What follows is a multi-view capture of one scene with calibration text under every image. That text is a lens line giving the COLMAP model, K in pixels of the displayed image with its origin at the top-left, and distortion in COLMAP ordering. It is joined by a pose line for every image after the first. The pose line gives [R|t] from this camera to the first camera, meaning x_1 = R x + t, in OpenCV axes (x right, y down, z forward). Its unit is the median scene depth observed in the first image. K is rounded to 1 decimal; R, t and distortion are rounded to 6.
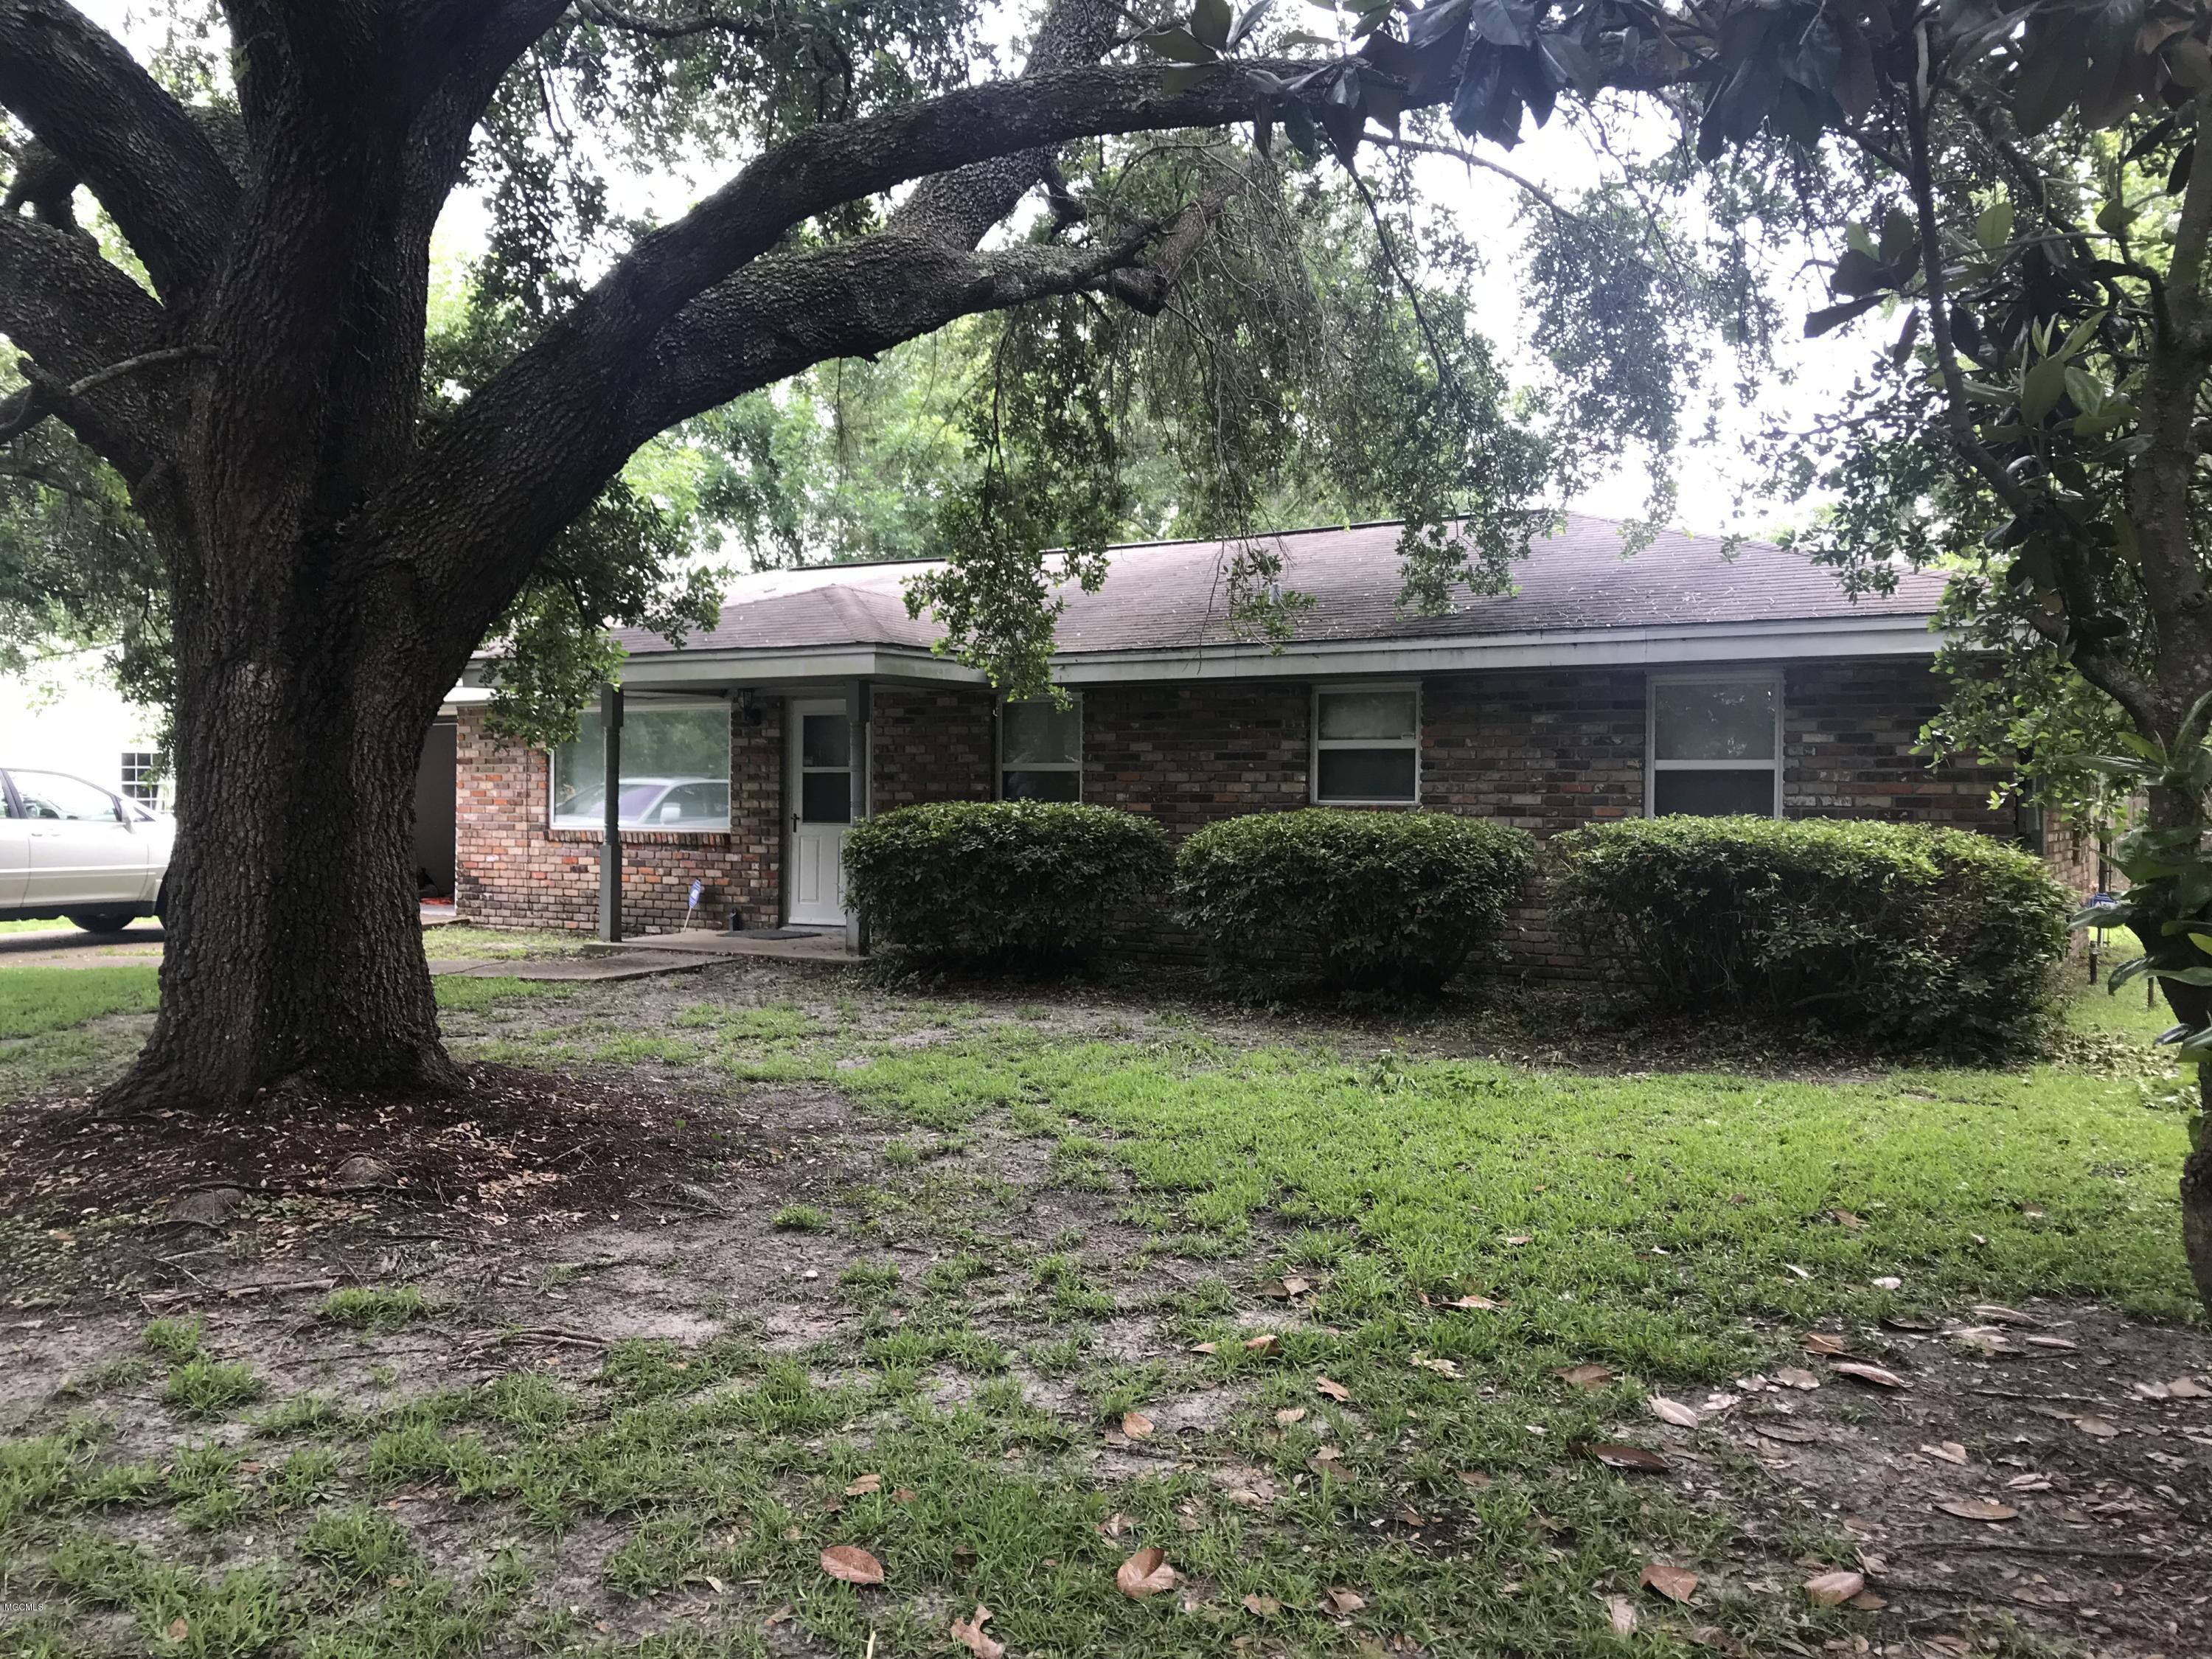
lens RADIAL K [[1796.1, 0, 1106.0], [0, 1796.1, 829.5], [0, 0, 1]] dist [0.014939, 0.007740]
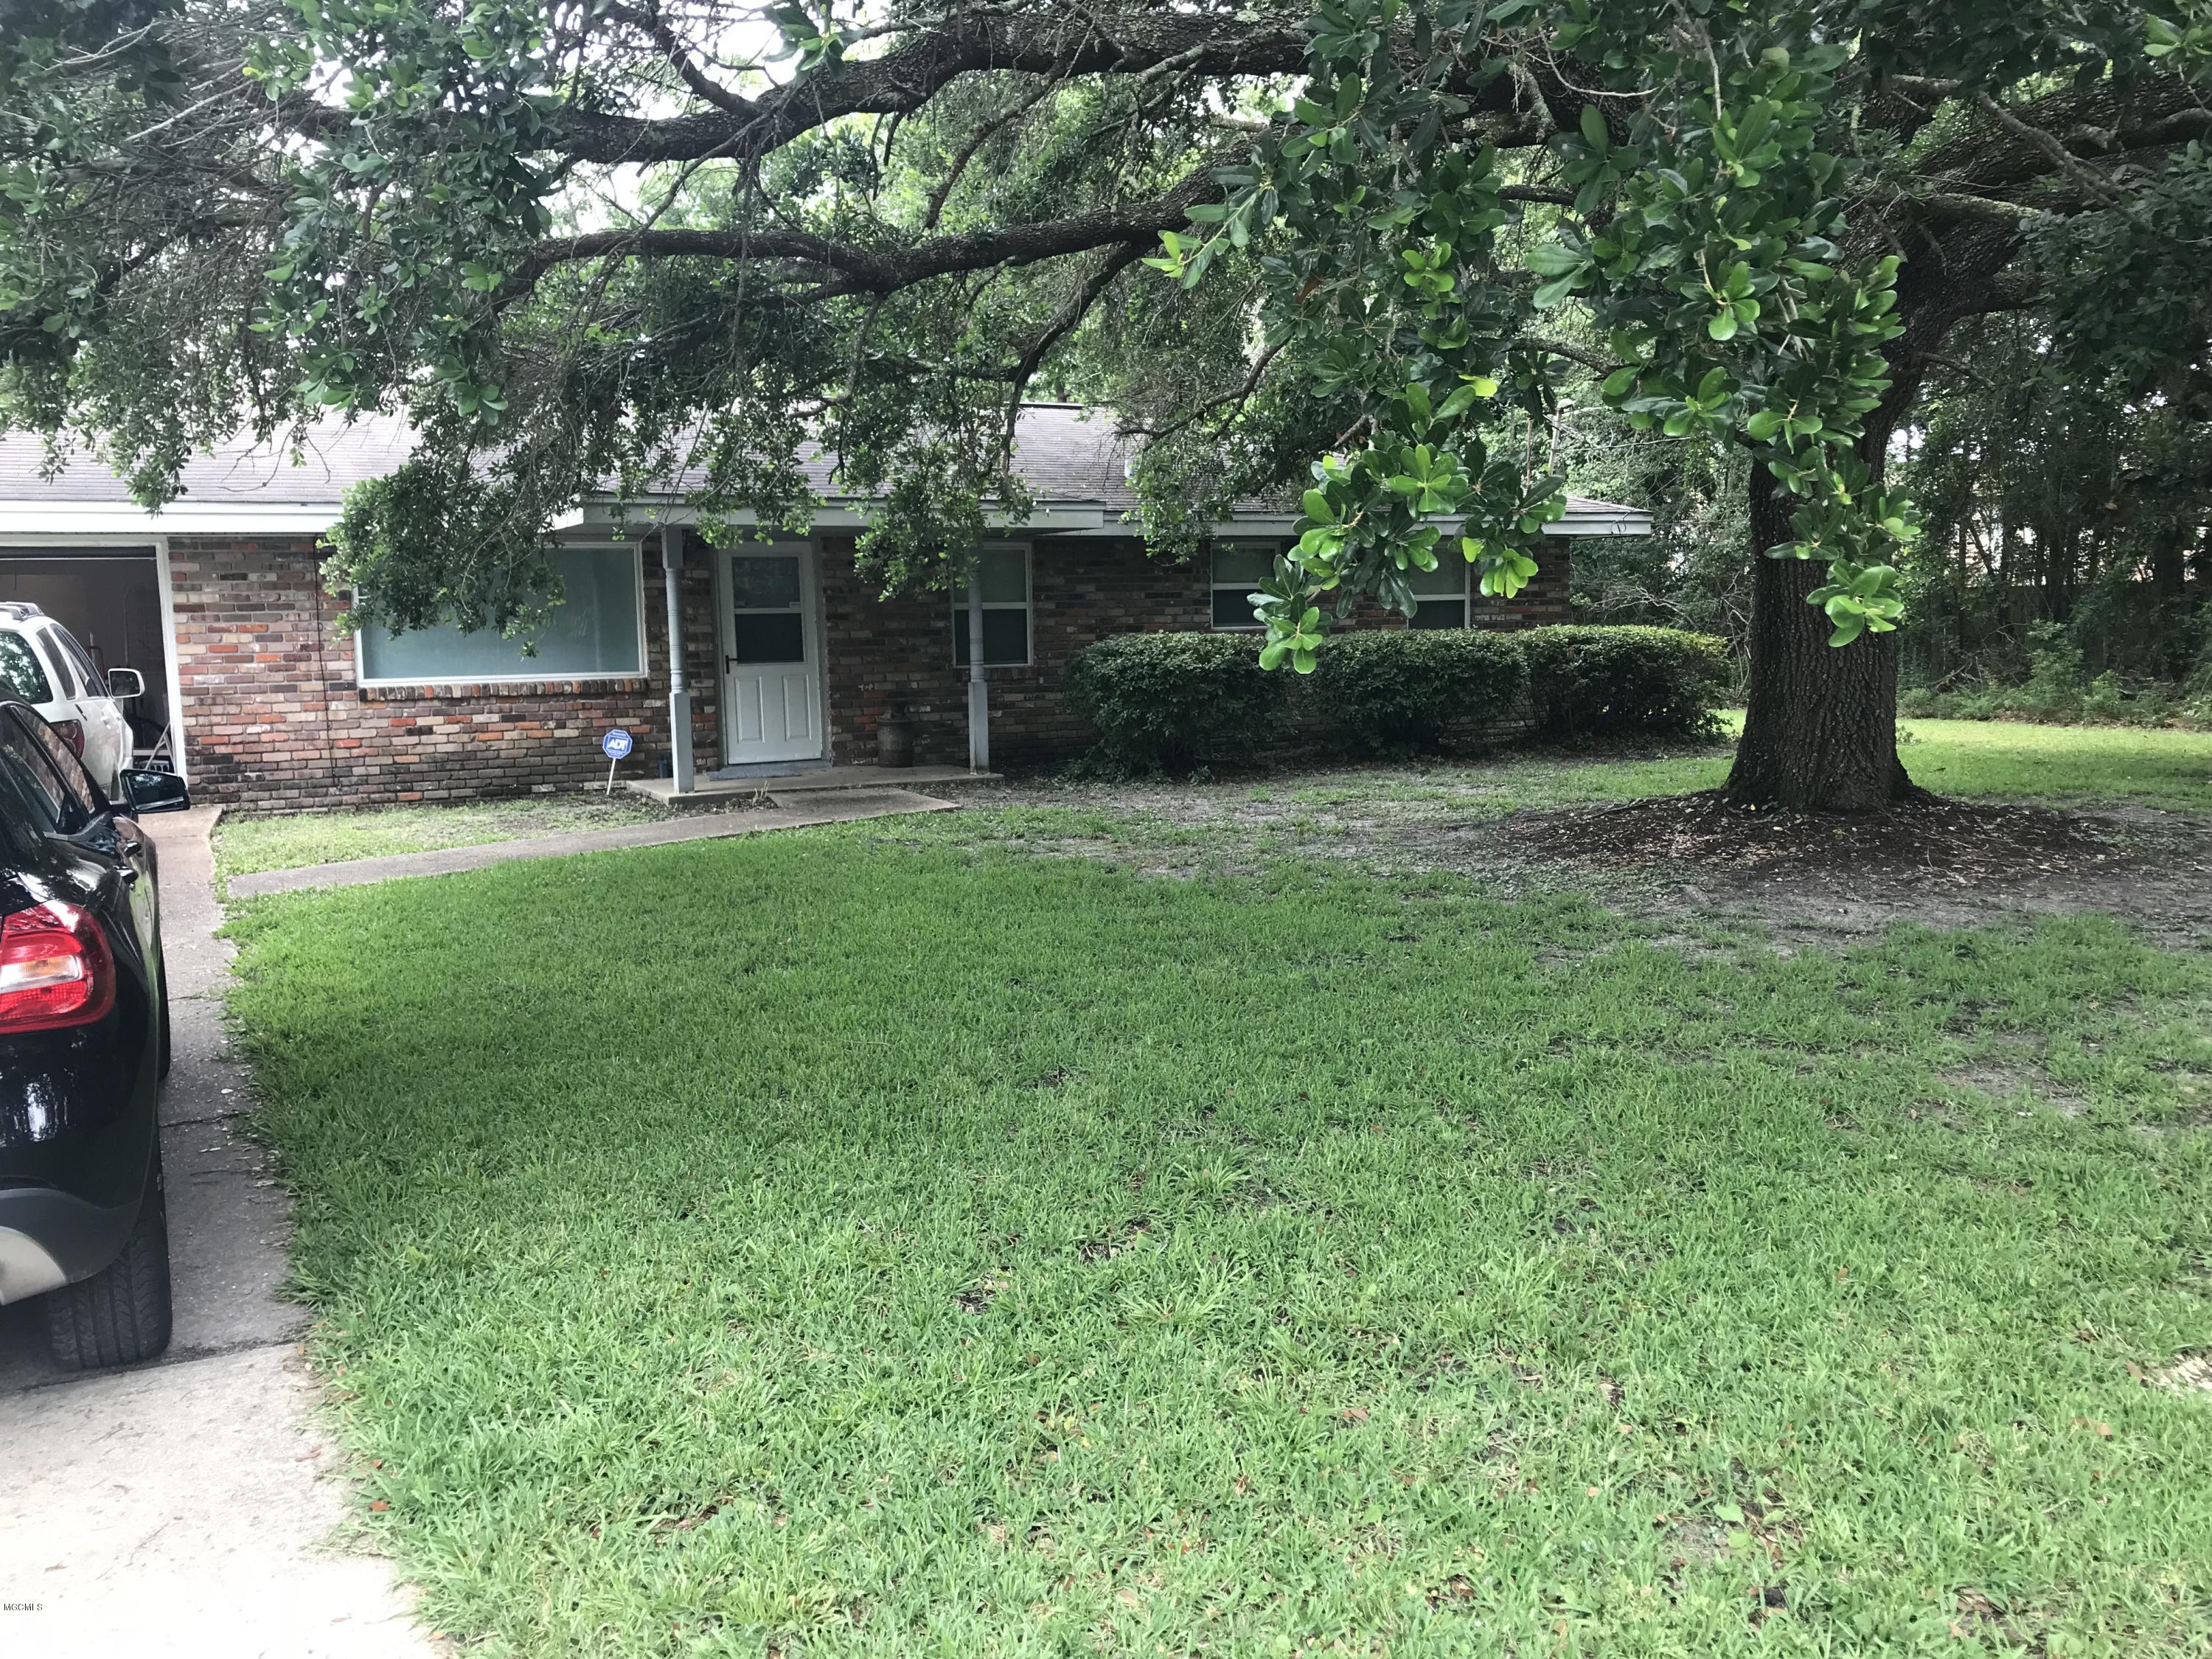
lens RADIAL K [[1753.5, 0, 1106.0], [0, 1753.5, 829.5], [0, 0, 1]] dist [0.060938, -0.004384]
pose [[0.538974, -0.124703, 0.833040, -0.903361], [0.034633, 0.991425, 0.126006, -0.029612], [-0.841610, -0.039063, 0.538671, 0.276545]]
